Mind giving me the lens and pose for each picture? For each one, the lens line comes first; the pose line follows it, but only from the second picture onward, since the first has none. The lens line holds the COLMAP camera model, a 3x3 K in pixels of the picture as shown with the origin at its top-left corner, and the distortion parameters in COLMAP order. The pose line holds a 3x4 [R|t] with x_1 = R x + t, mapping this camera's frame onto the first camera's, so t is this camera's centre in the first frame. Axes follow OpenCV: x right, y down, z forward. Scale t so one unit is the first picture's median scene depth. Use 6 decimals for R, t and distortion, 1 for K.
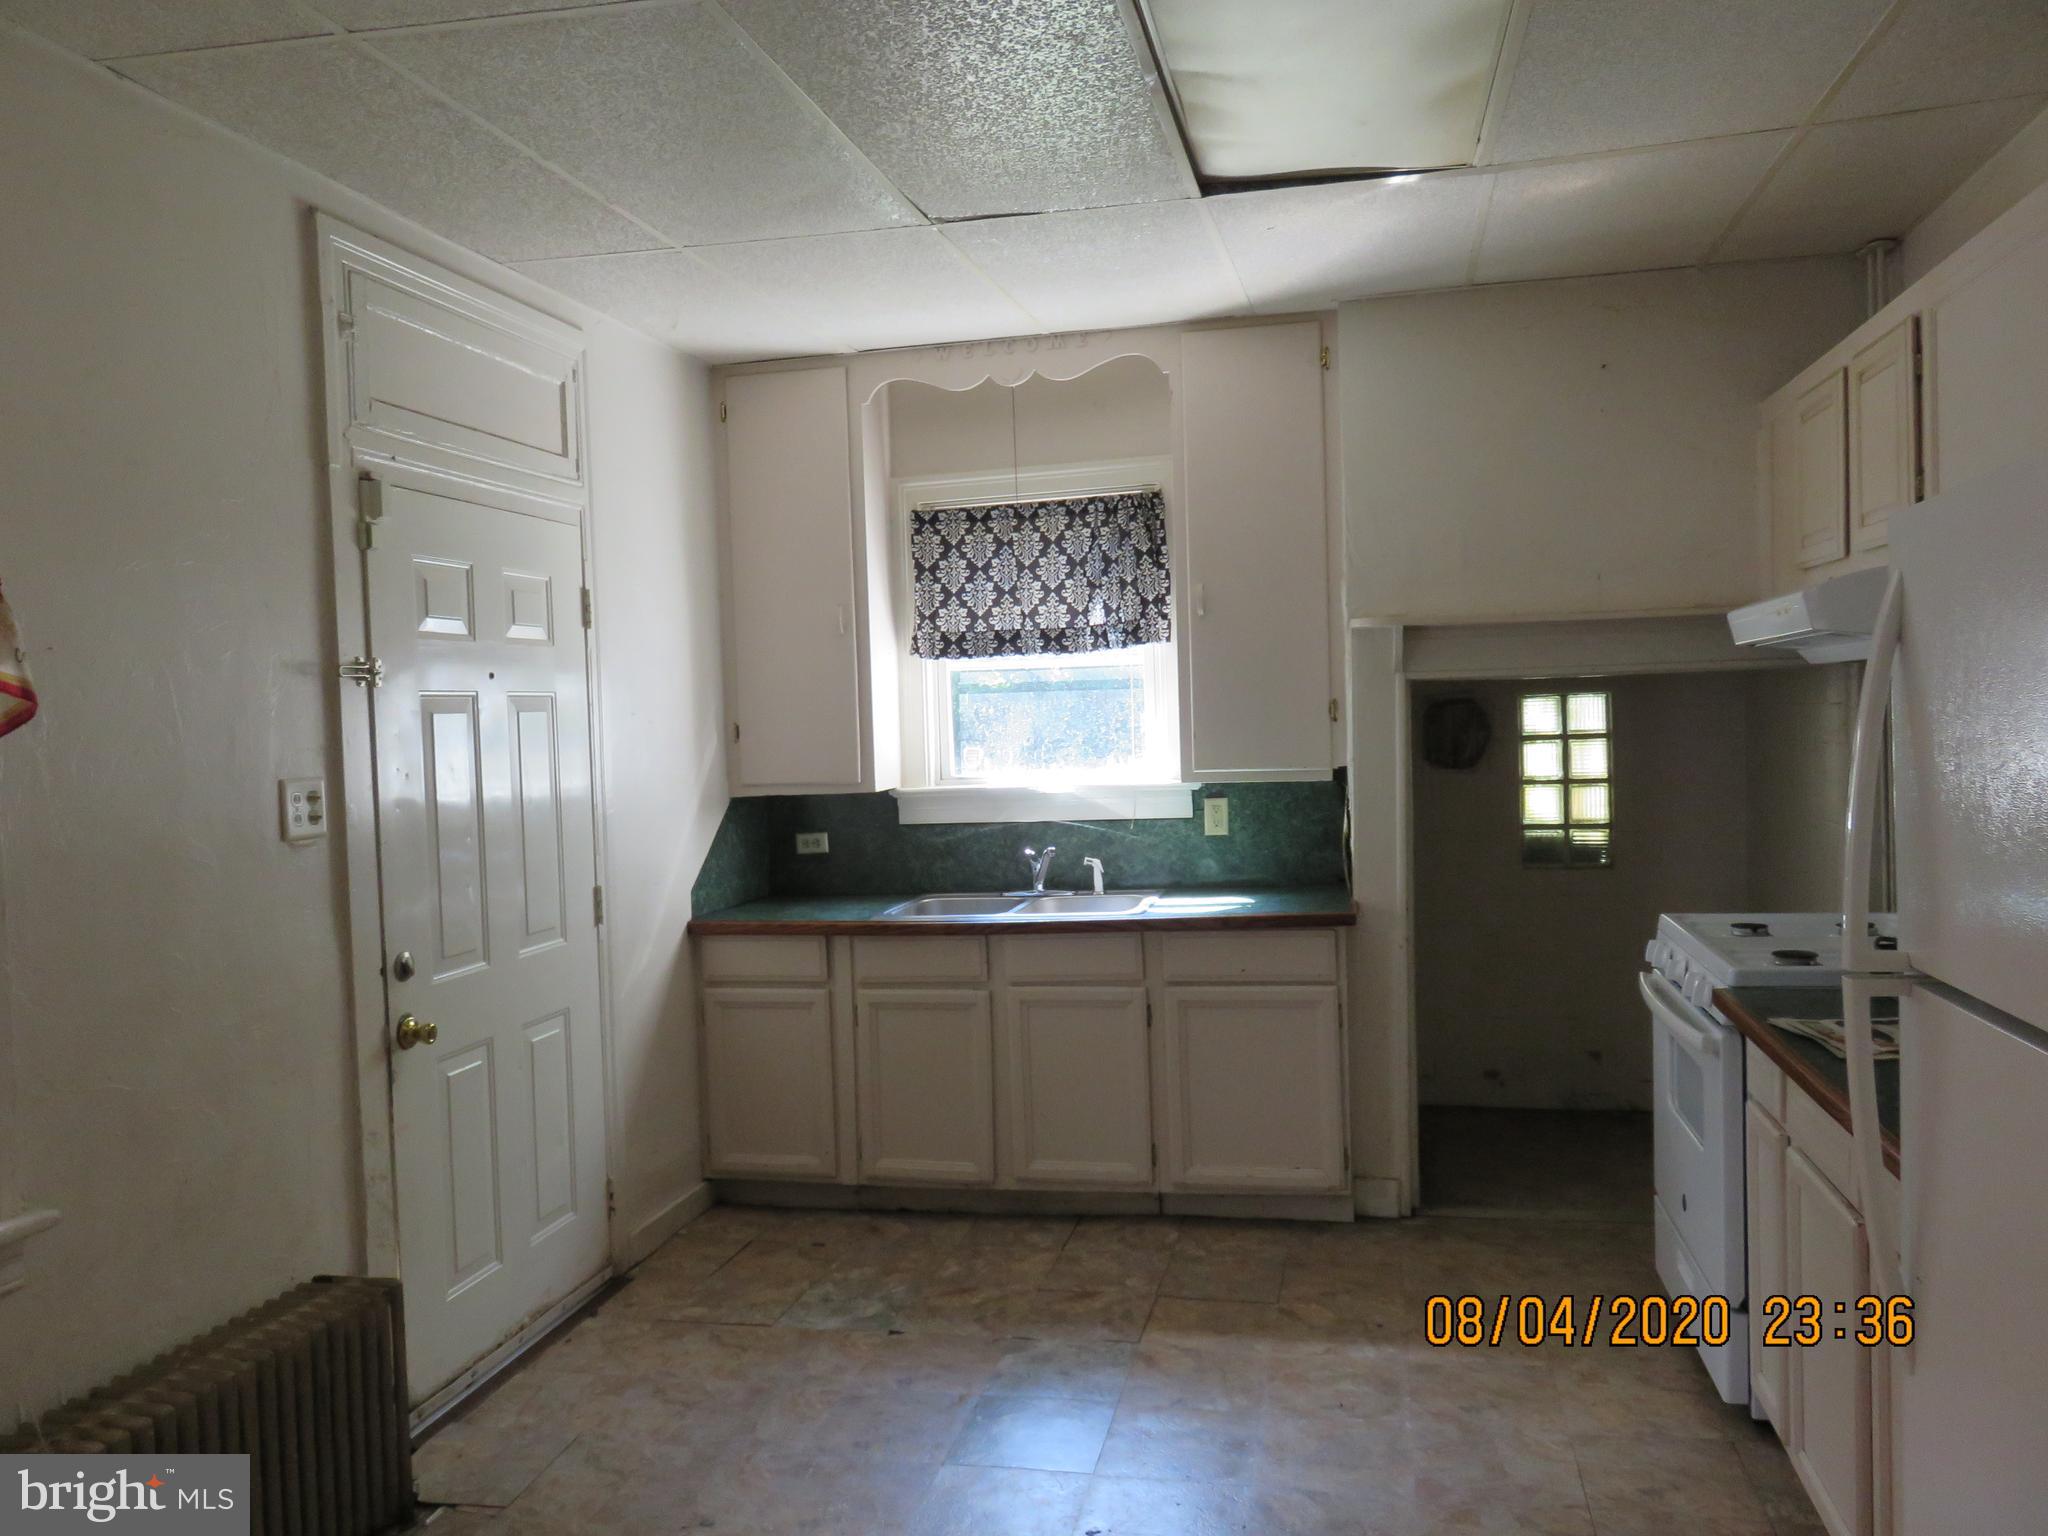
lens RADIAL K [[1553.6, 0, 1021.8], [0, 1553.6, 776.1], [0, 0, 1]] dist [0.006158, 0.000308]
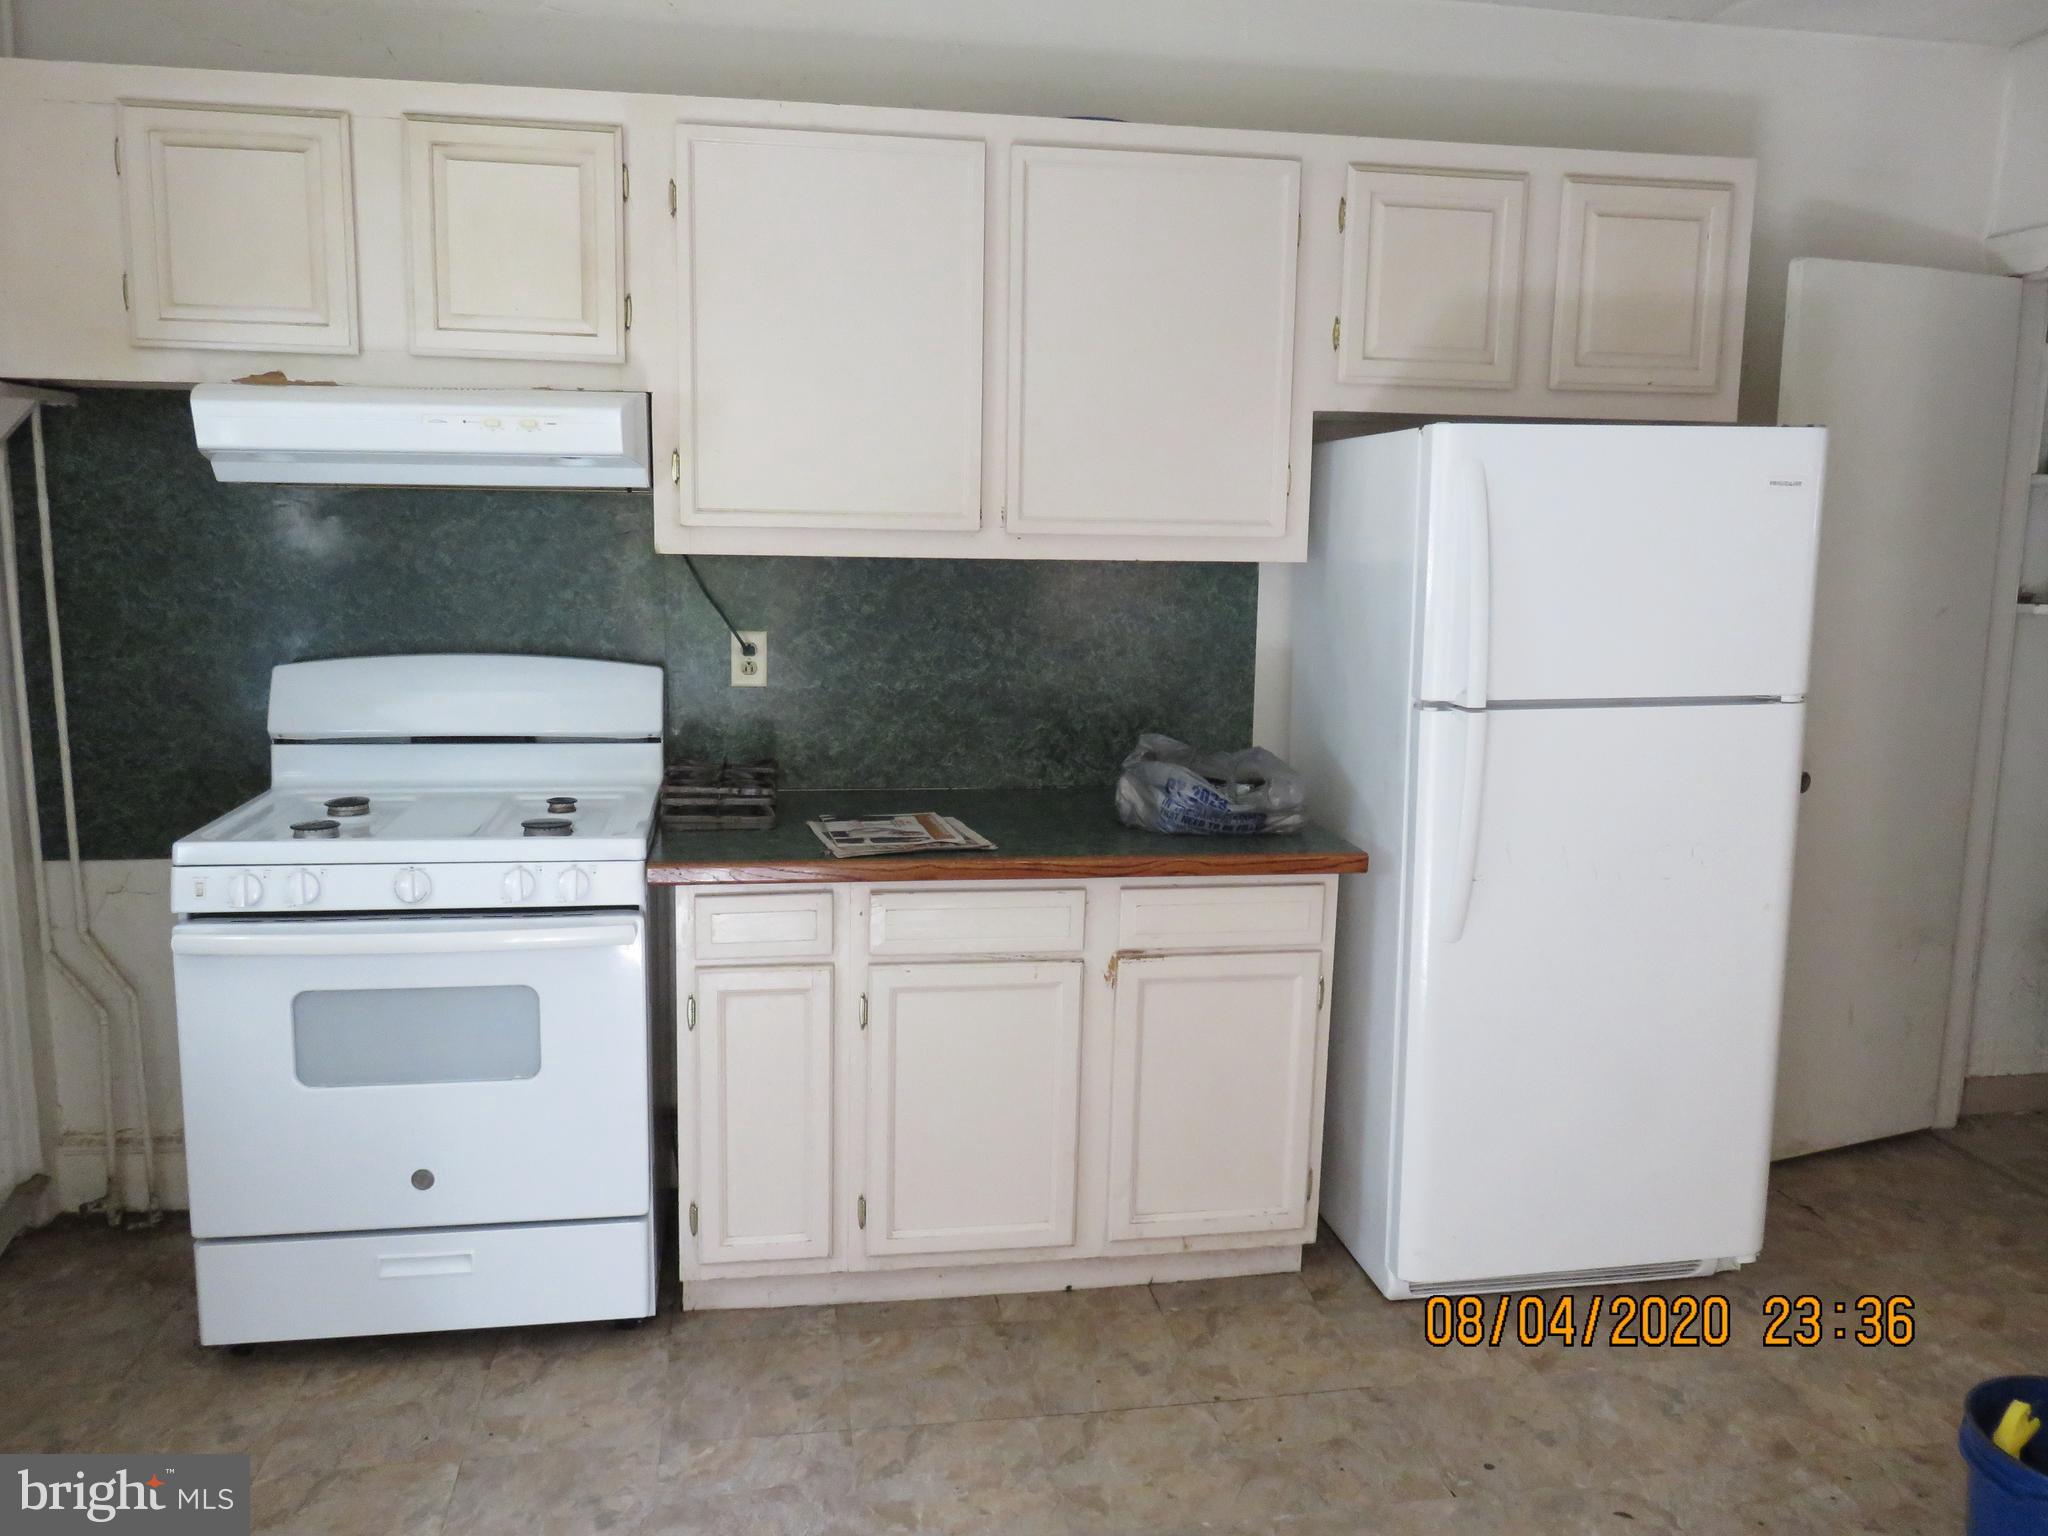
lens RADIAL K [[1525.1, 0, 1020.7], [0, 1525.1, 762.1], [0, 0, 1]] dist [-0.003668, -0.004768]
pose [[-0.376766, -0.110318, 0.919716, -0.290979], [0.036029, 0.990386, 0.133555, -0.018305], [-0.925607, 0.083455, -0.369170, 0.787978]]
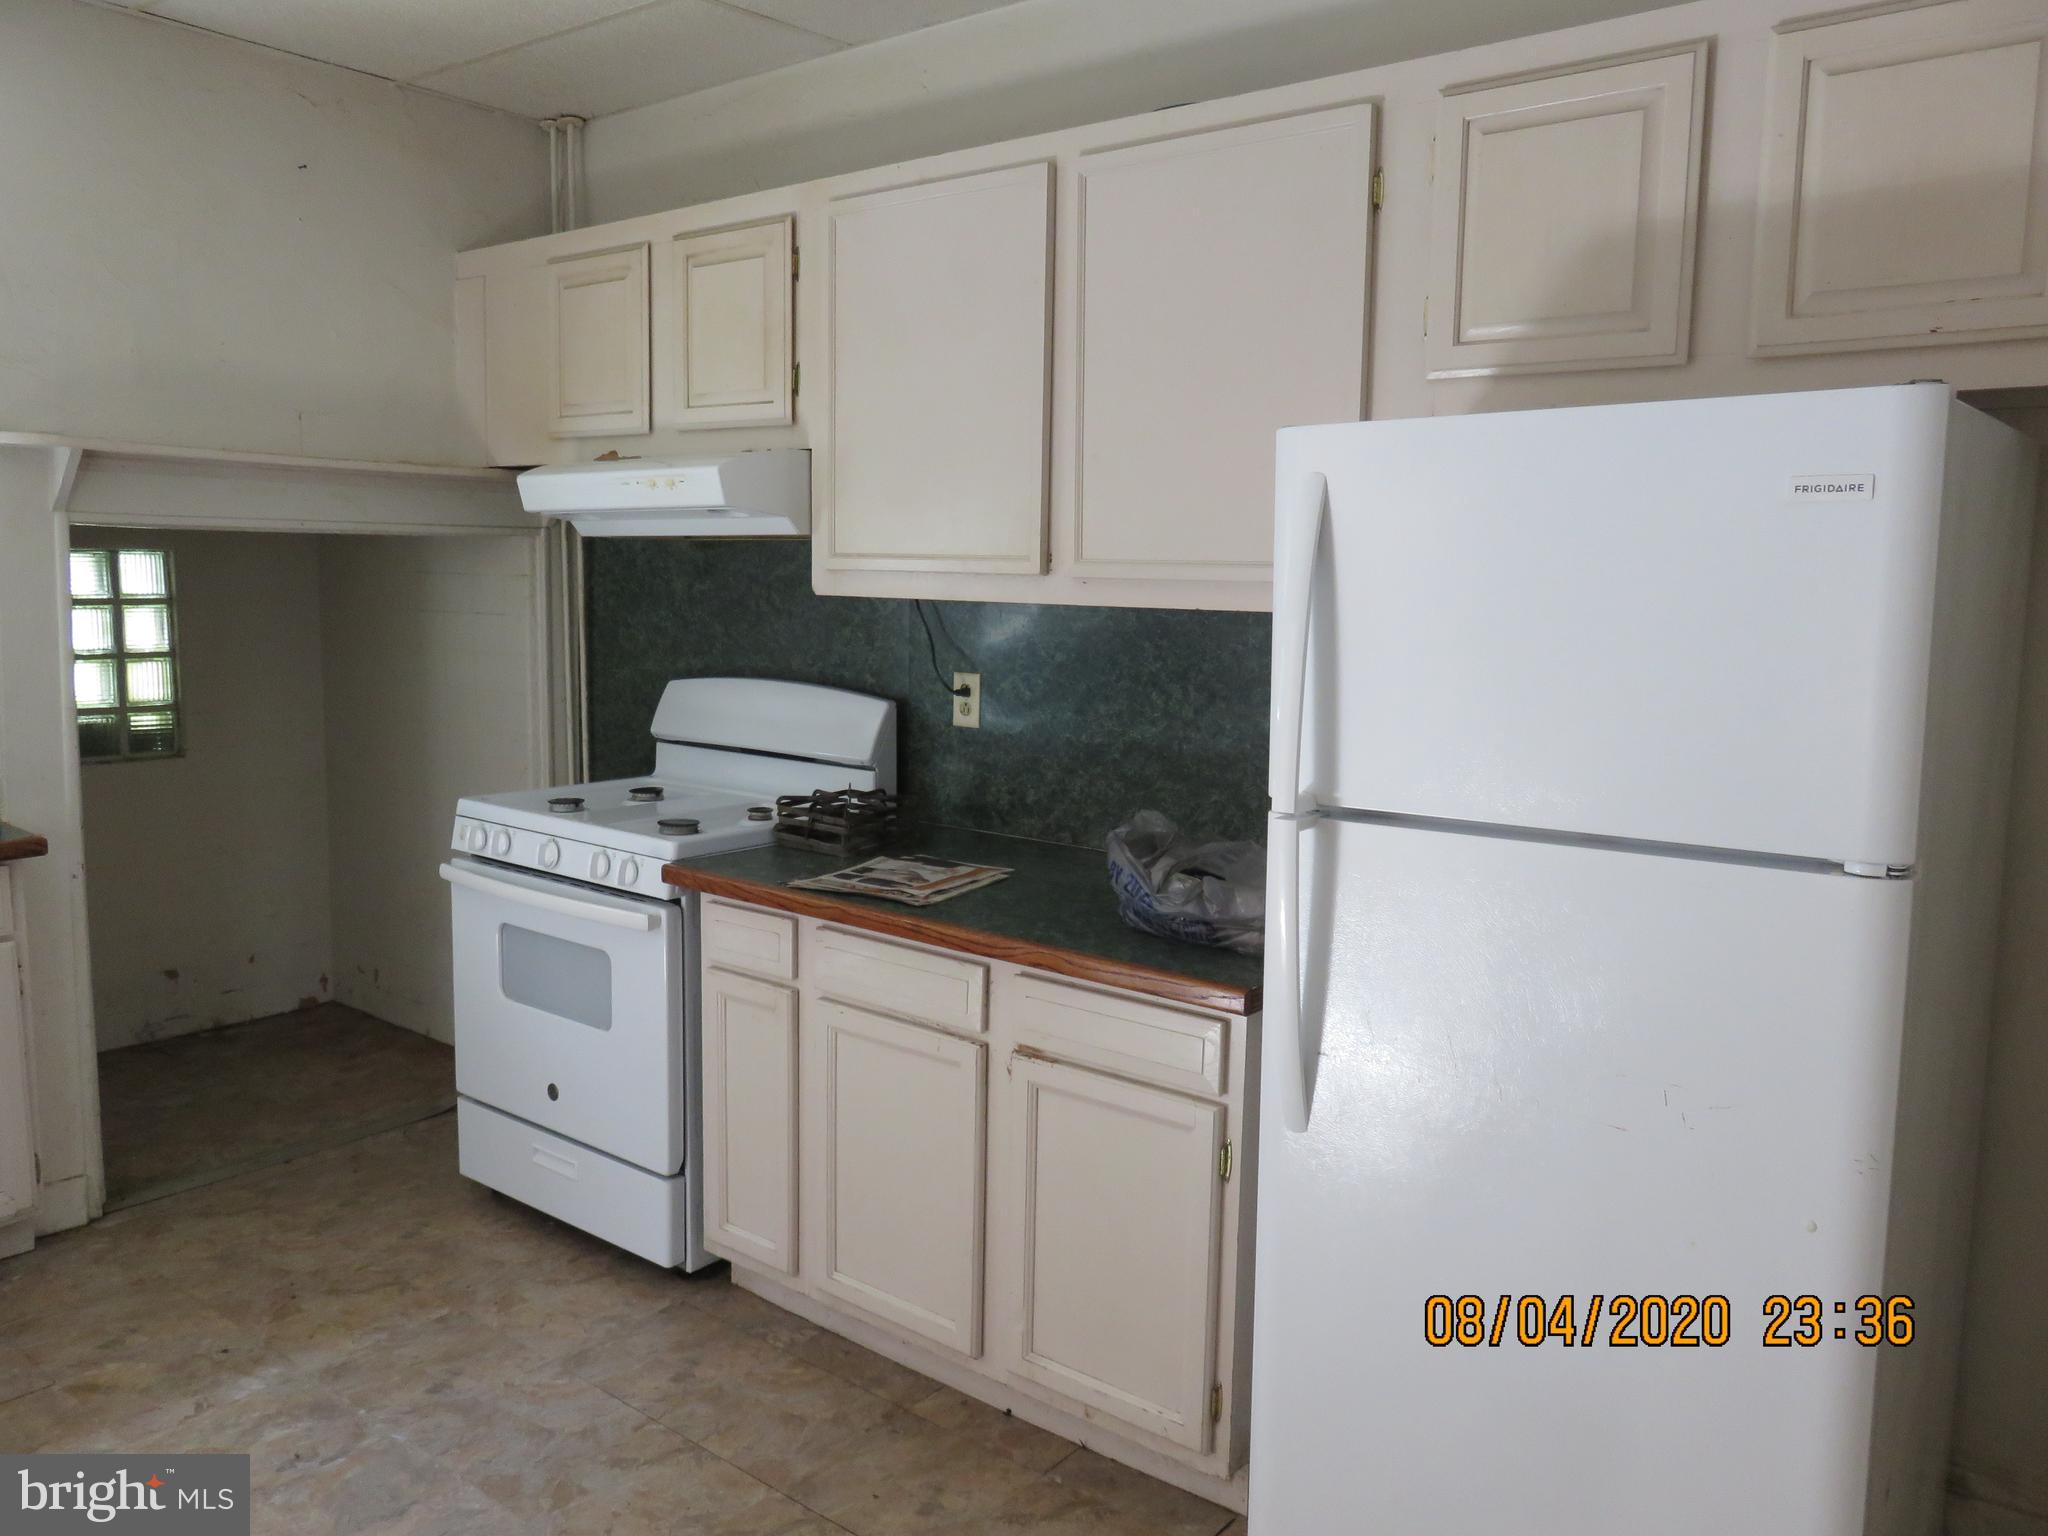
lens RADIAL K [[1537.3, 0, 1026.9], [0, 1537.3, 765.0], [0, 0, 1]] dist [0.001478, -0.003154]
pose [[0.434446, -0.072065, 0.897811, -0.230707], [0.003936, 0.996936, 0.078117, -0.000911], [-0.900690, -0.030404, 0.433398, 0.261789]]
